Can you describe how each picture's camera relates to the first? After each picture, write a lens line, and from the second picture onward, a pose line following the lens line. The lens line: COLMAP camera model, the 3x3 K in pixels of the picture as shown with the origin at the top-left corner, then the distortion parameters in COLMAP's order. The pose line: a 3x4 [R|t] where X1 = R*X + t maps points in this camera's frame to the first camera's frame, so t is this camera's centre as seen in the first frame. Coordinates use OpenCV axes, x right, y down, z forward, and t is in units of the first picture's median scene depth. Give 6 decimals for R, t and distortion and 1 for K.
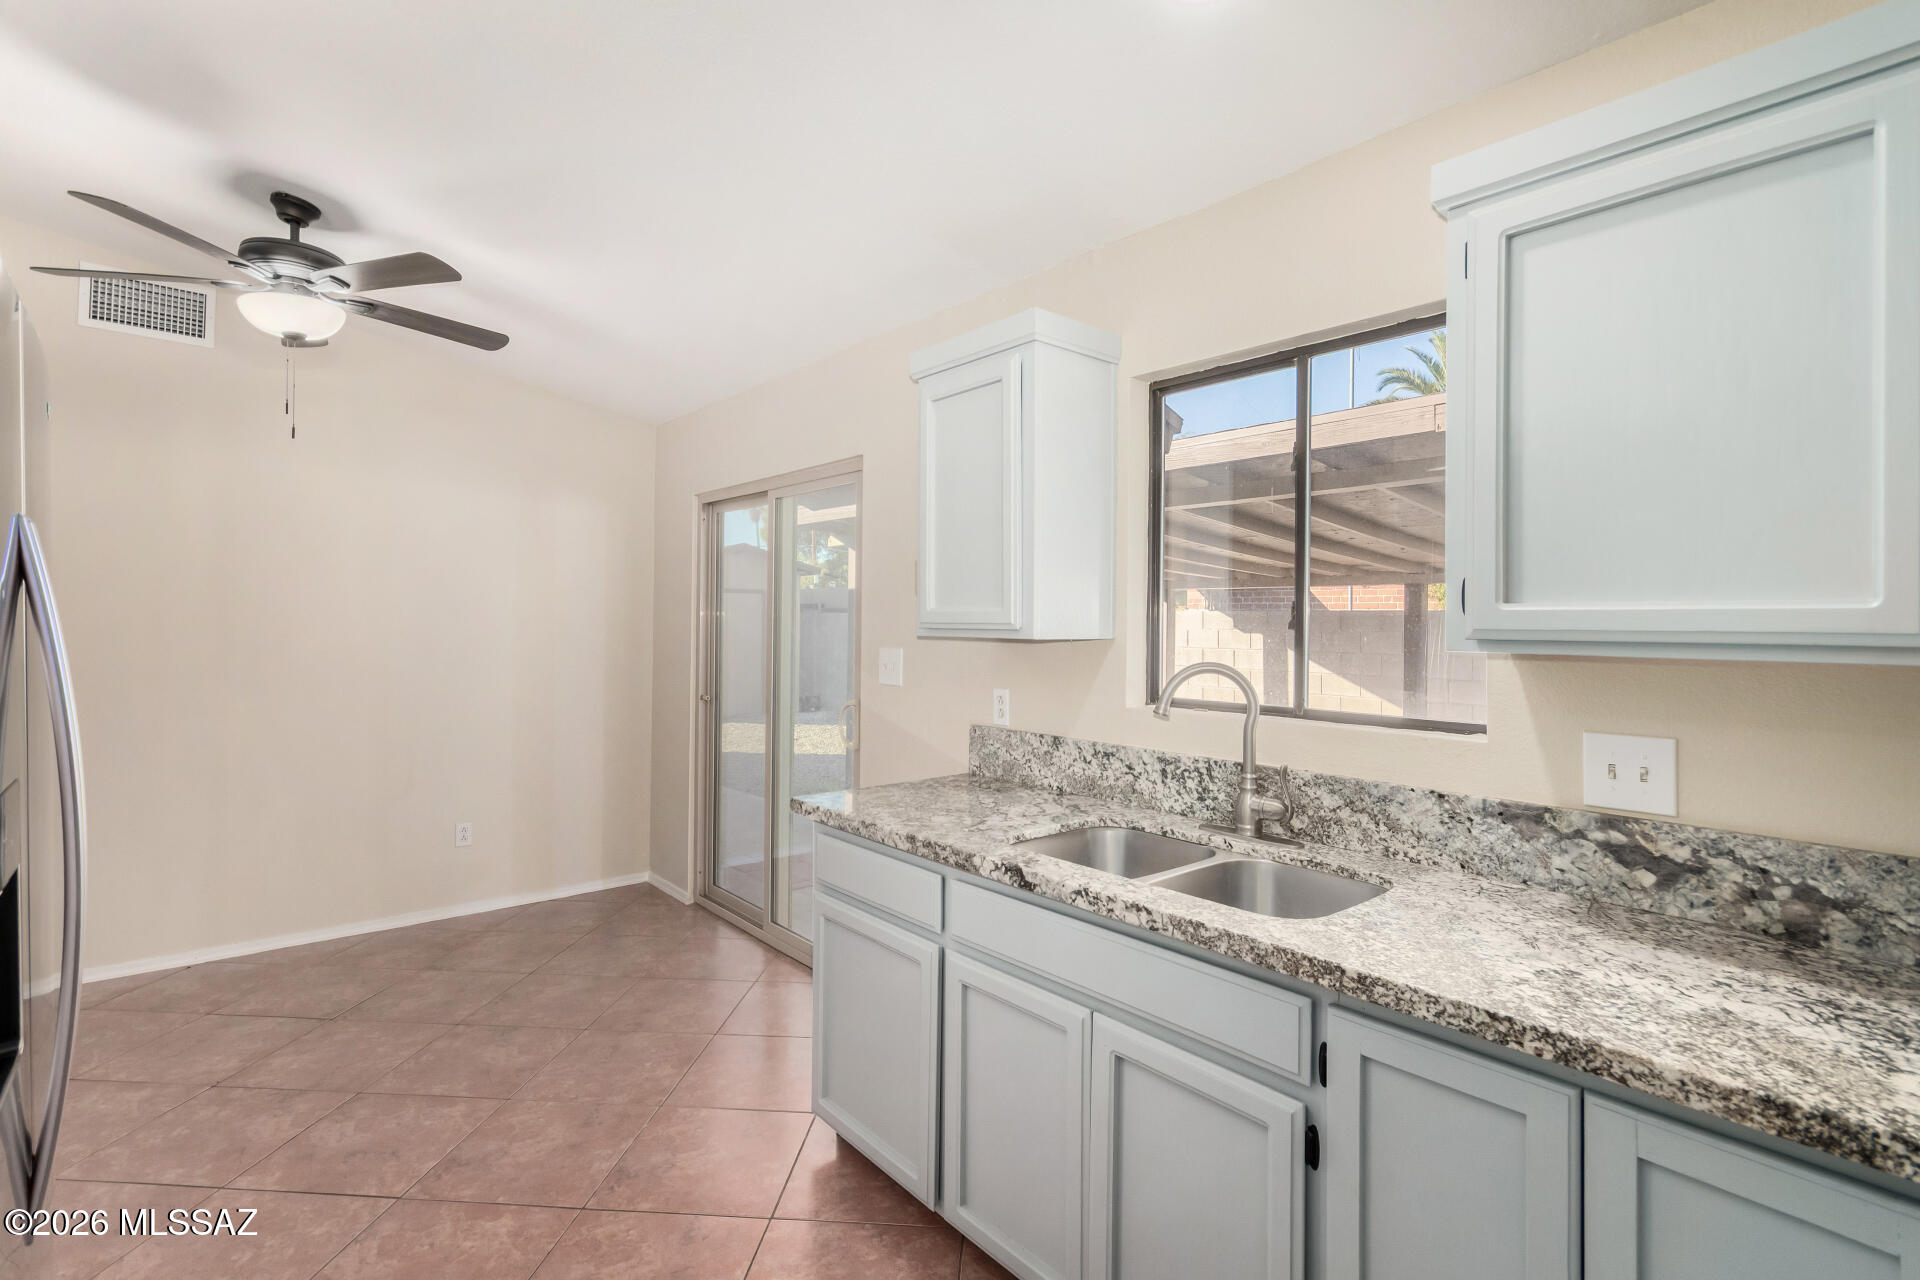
lens RADIAL K [[876.4, 0, 960.9], [0, 876.4, 627.6], [0, 0, 1]] dist [0.003346, -0.000732]
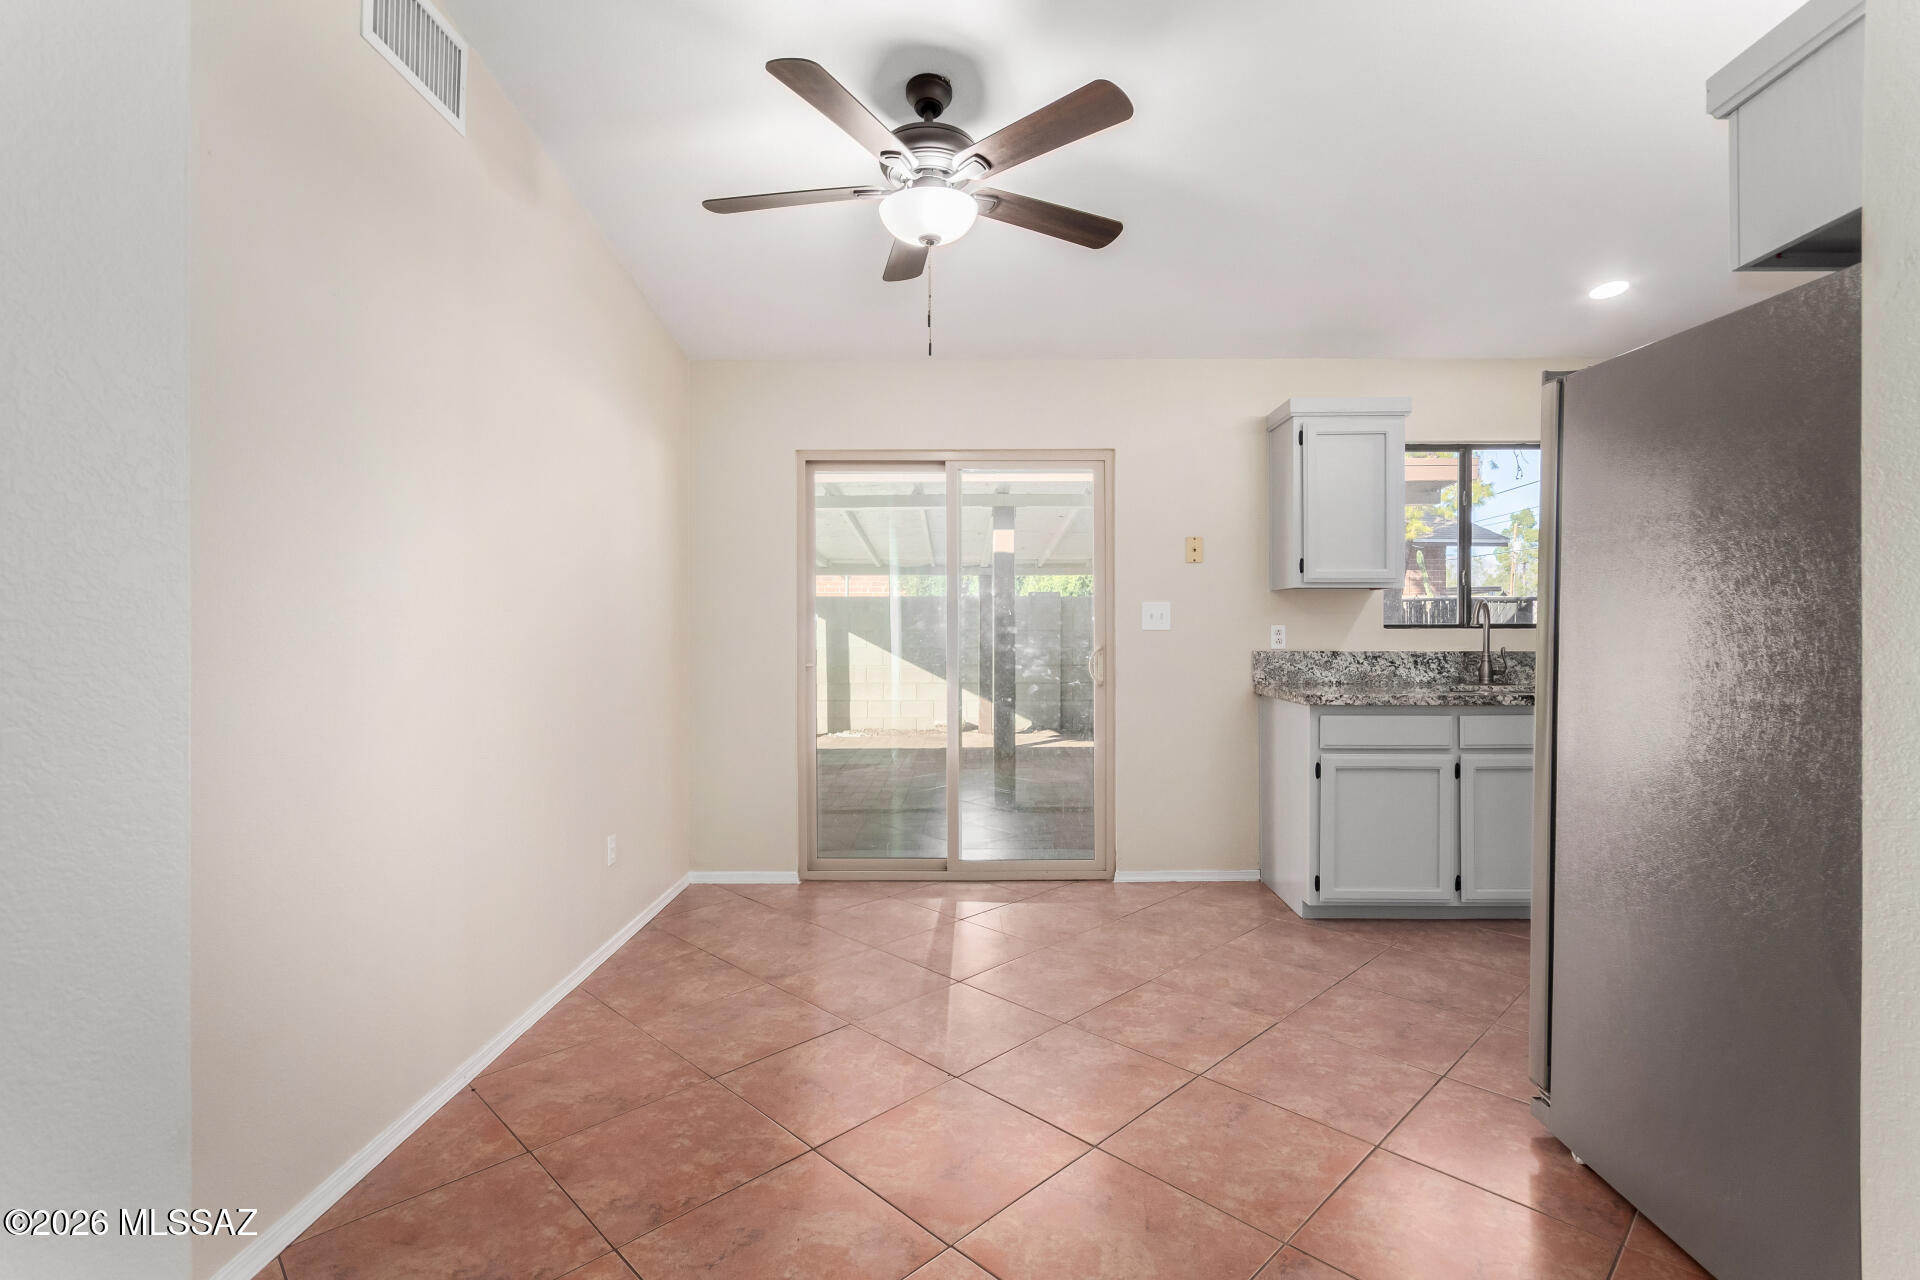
lens RADIAL K [[876.4, 0, 962.3], [0, 876.4, 637.5], [0, 0, 1]] dist [0.003346, -0.000732]
pose [[0.675069, -0.023820, 0.737370, -1.643866], [0.010938, 0.999692, 0.022280, 0.058388], [-0.737673, -0.006976, 0.675122, 0.433196]]
